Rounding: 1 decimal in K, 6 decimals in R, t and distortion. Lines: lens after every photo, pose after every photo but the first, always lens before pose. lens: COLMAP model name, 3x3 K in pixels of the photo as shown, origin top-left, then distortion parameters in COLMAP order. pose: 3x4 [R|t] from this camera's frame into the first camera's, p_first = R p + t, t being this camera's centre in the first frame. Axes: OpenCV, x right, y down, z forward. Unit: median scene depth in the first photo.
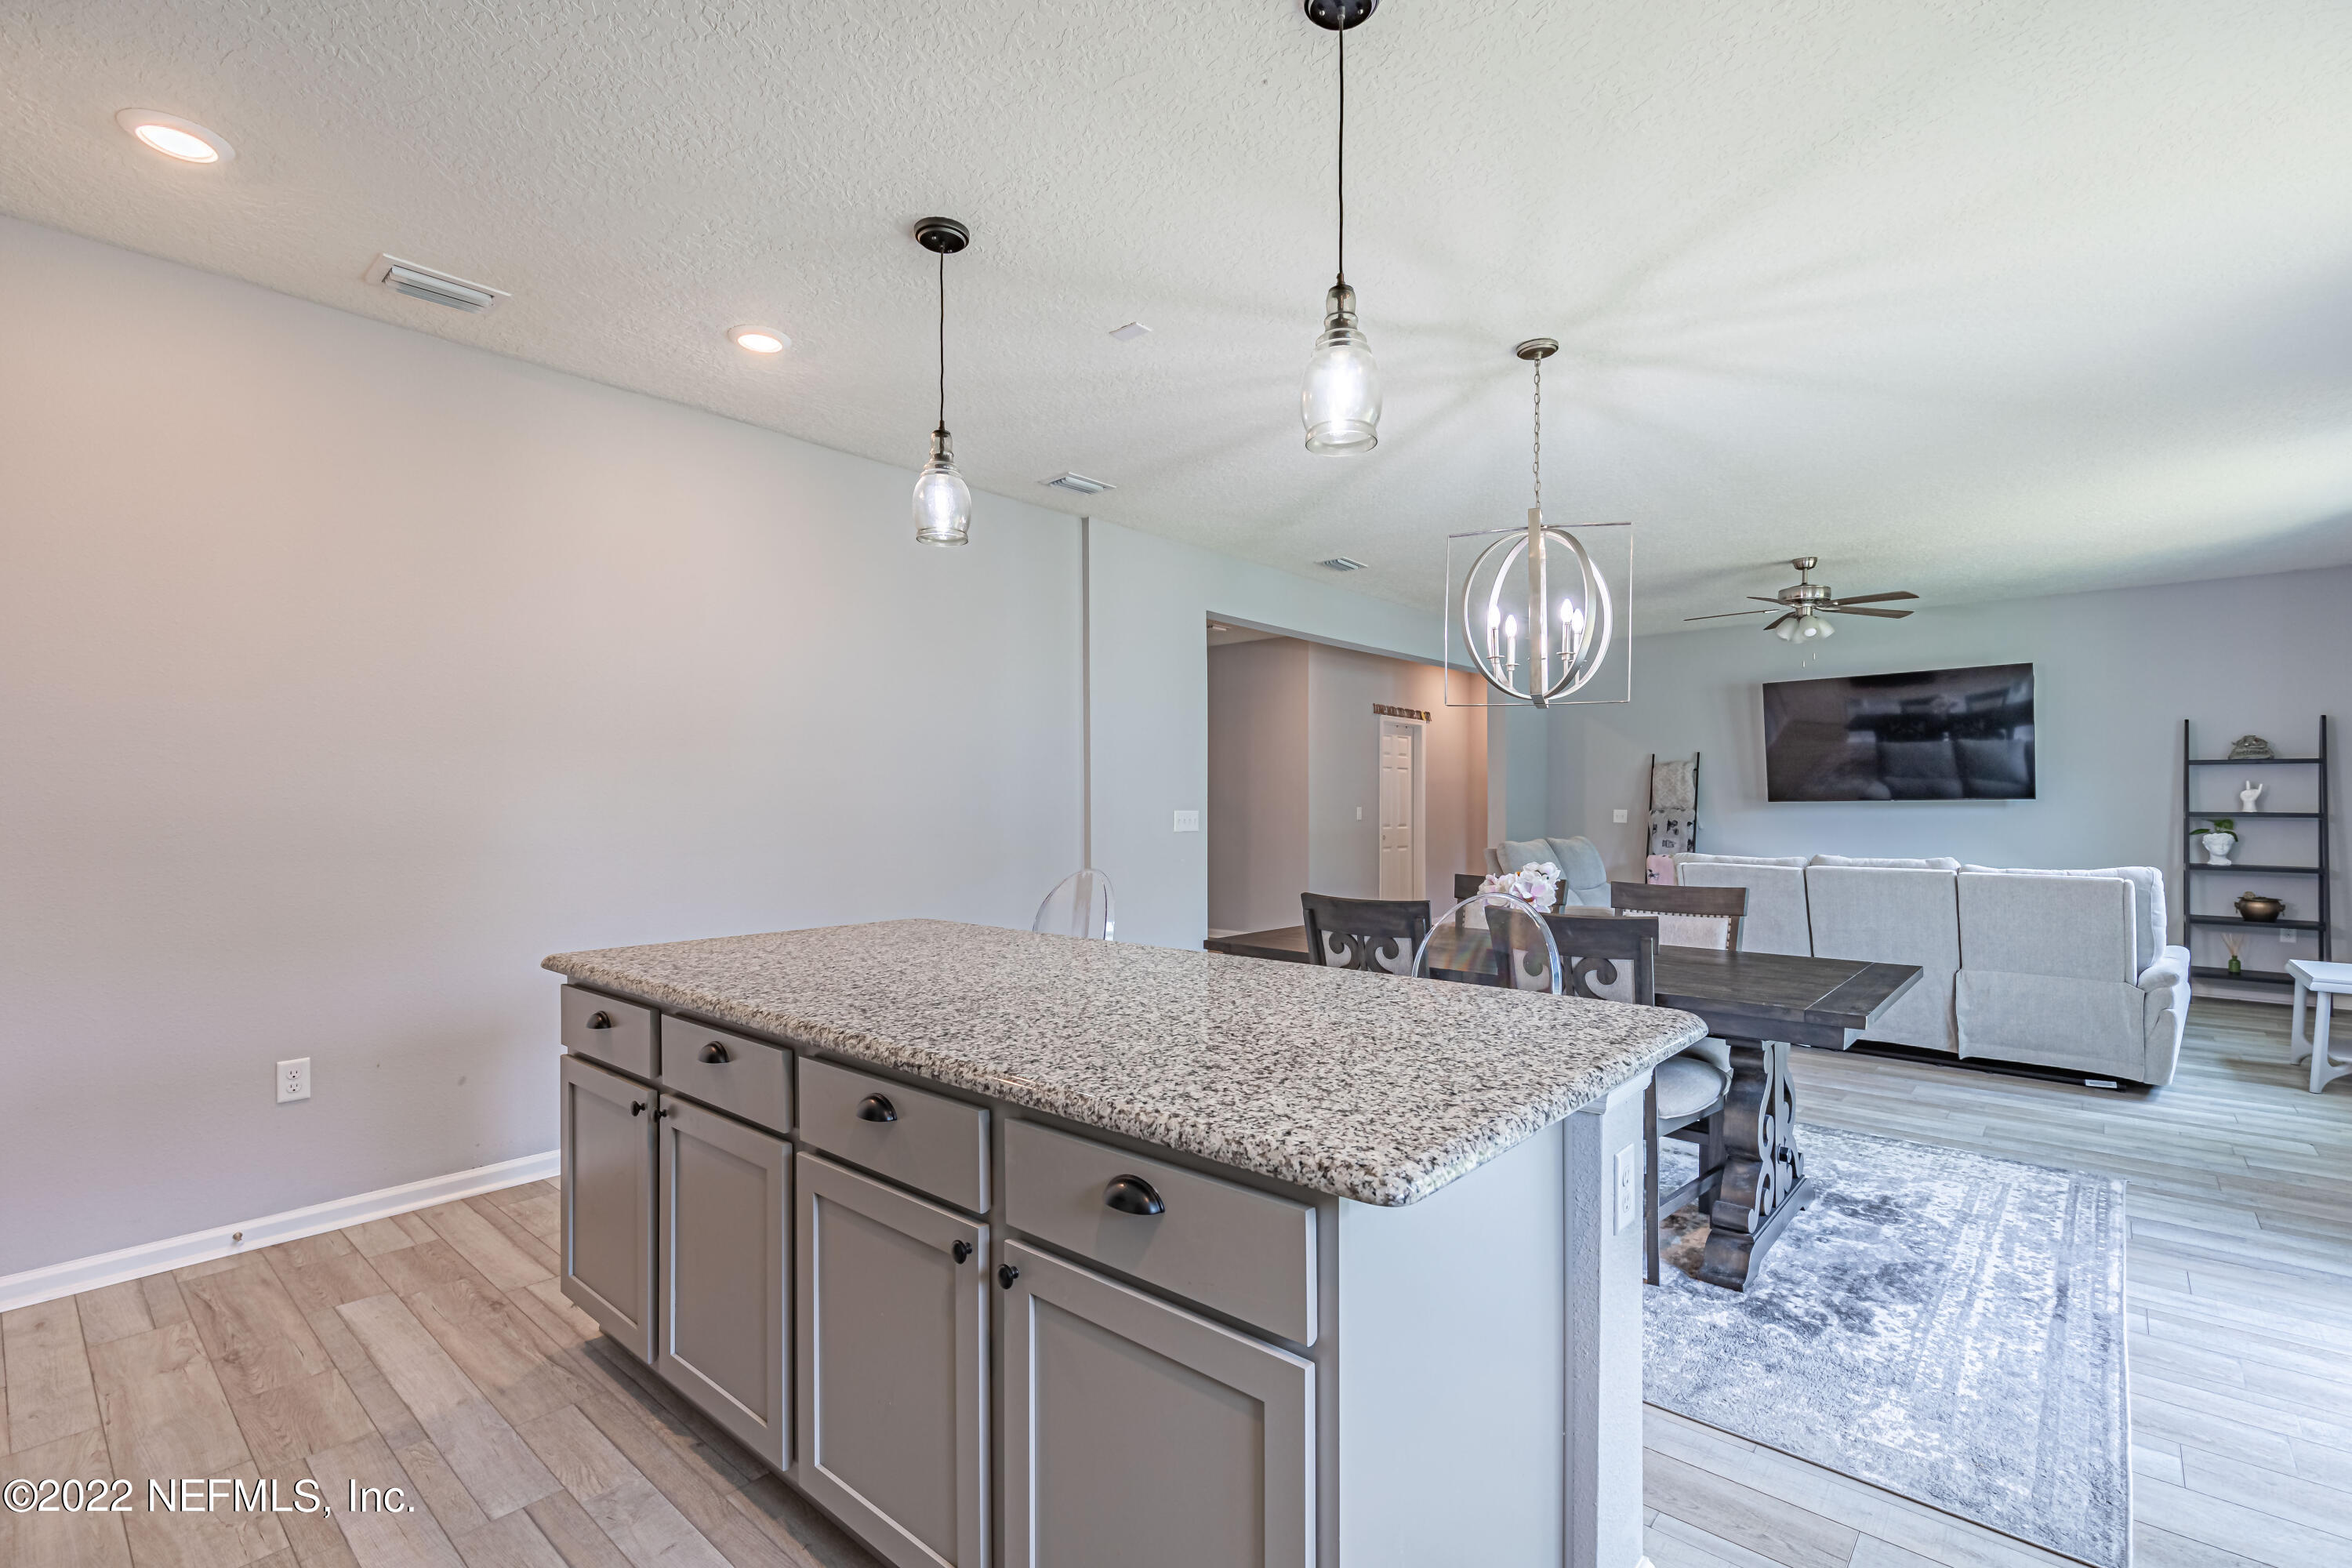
lens RADIAL K [[1047.3, 0, 1180.2], [0, 1047.3, 799.9], [0, 0, 1]] dist [0.010904, -0.001245]
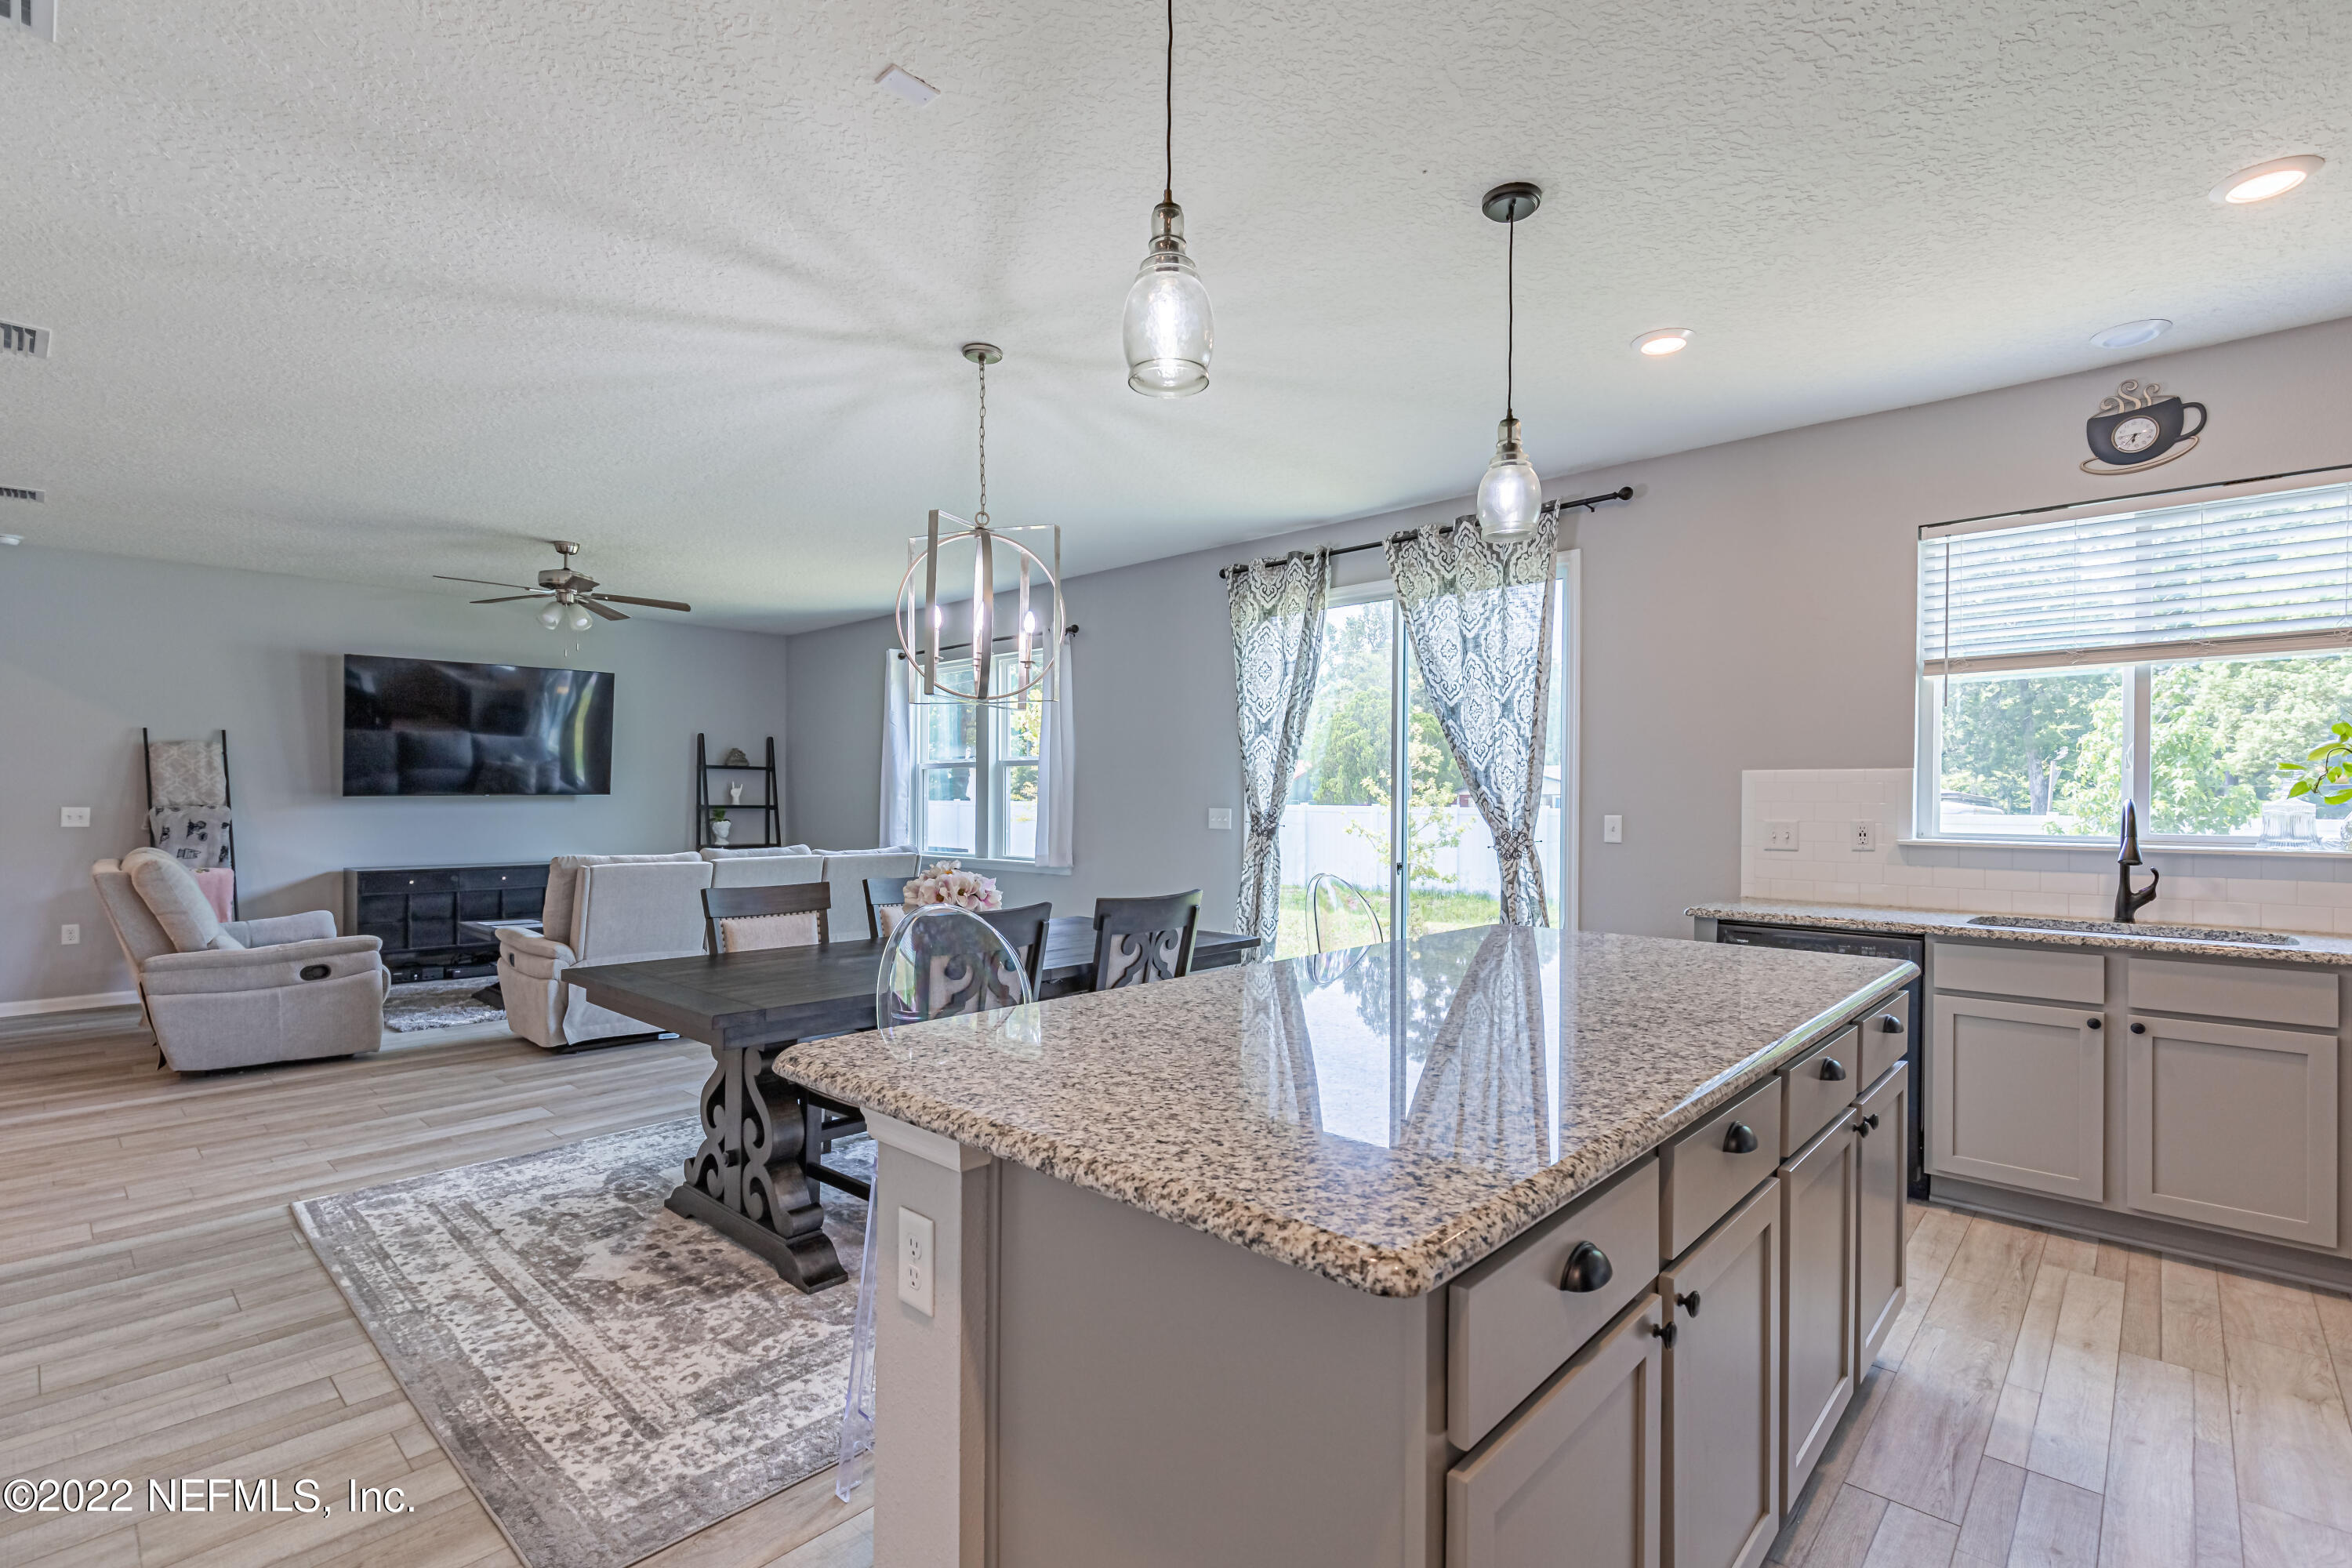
lens RADIAL K [[1047.3, 0, 1178.0], [0, 1047.3, 793.8], [0, 0, 1]] dist [0.010904, -0.001245]
pose [[0.038662, 0.000714, 0.999252, -0.311541], [-0.006620, 0.999978, -0.000459, -0.004967], [-0.999230, -0.006597, 0.038666, 0.370373]]
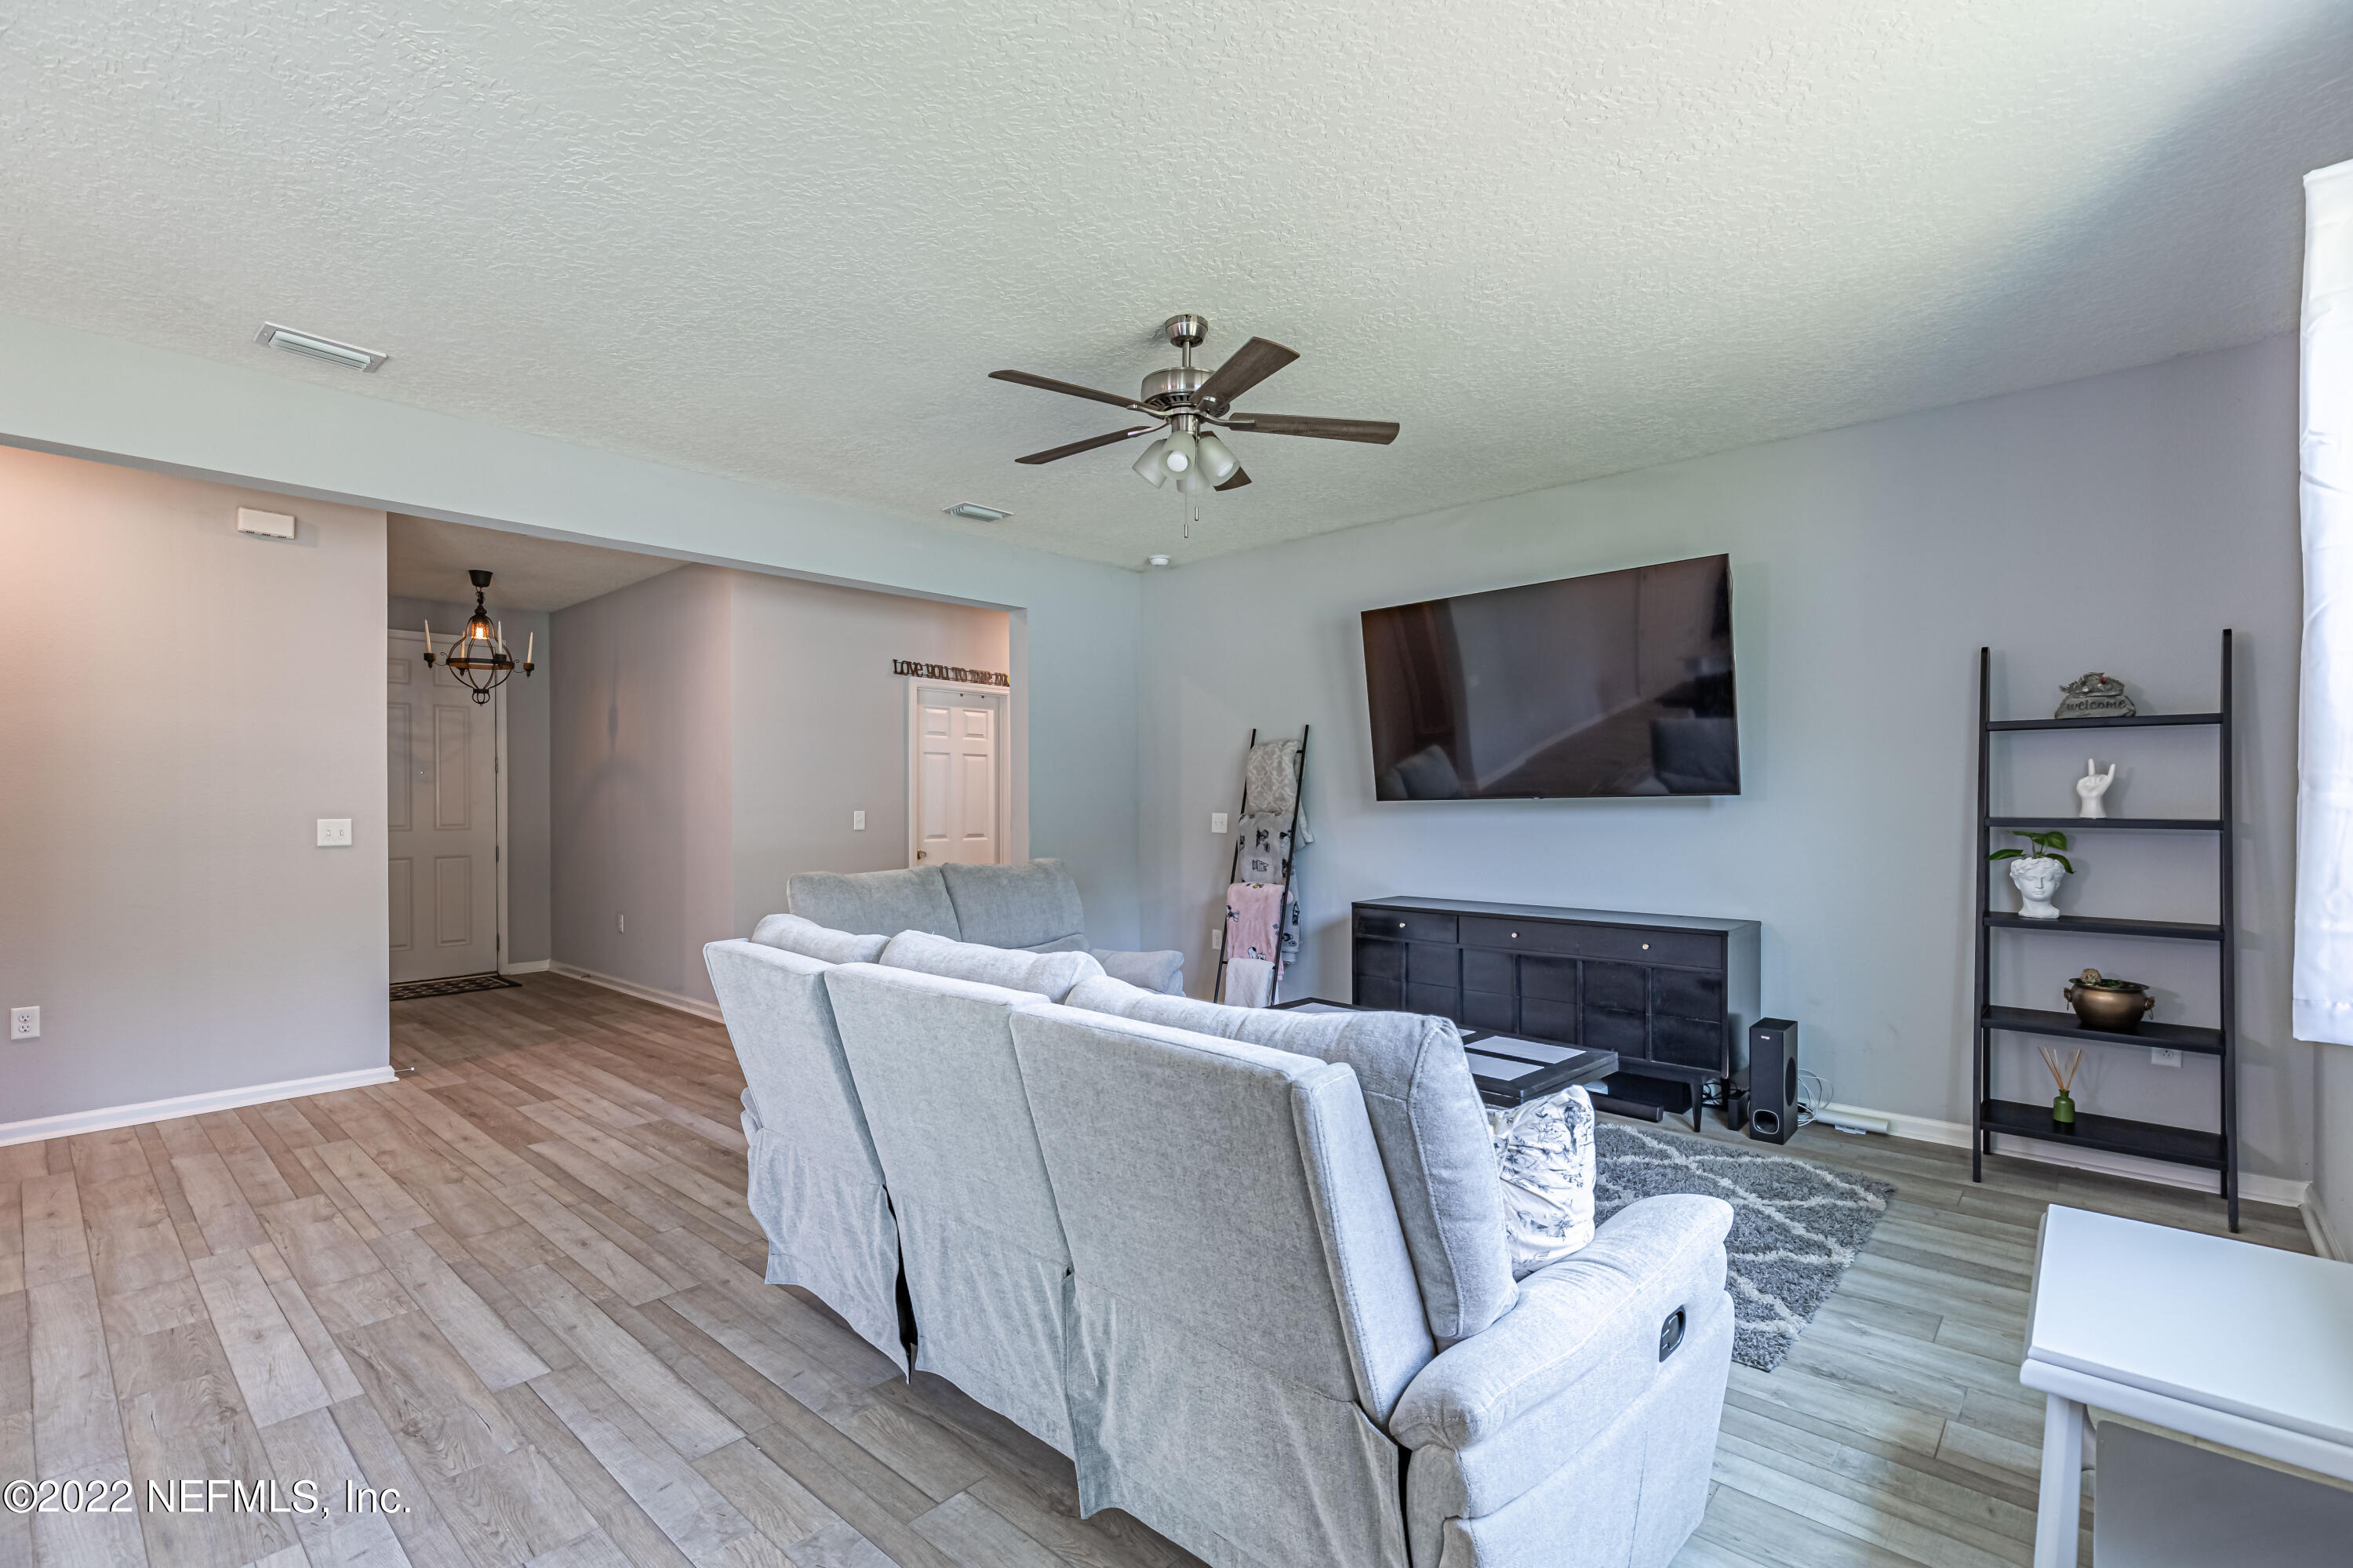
lens RADIAL K [[1047.7, 0, 1171.9], [0, 1047.7, 802.3], [0, 0, 1]] dist [0.010904, -0.001245]
pose [[0.999829, -0.001033, -0.018447, 0.548354], [0.001032, 0.999999, -0.000093, 0.003201], [0.018447, 0.000074, 0.999830, 0.453408]]
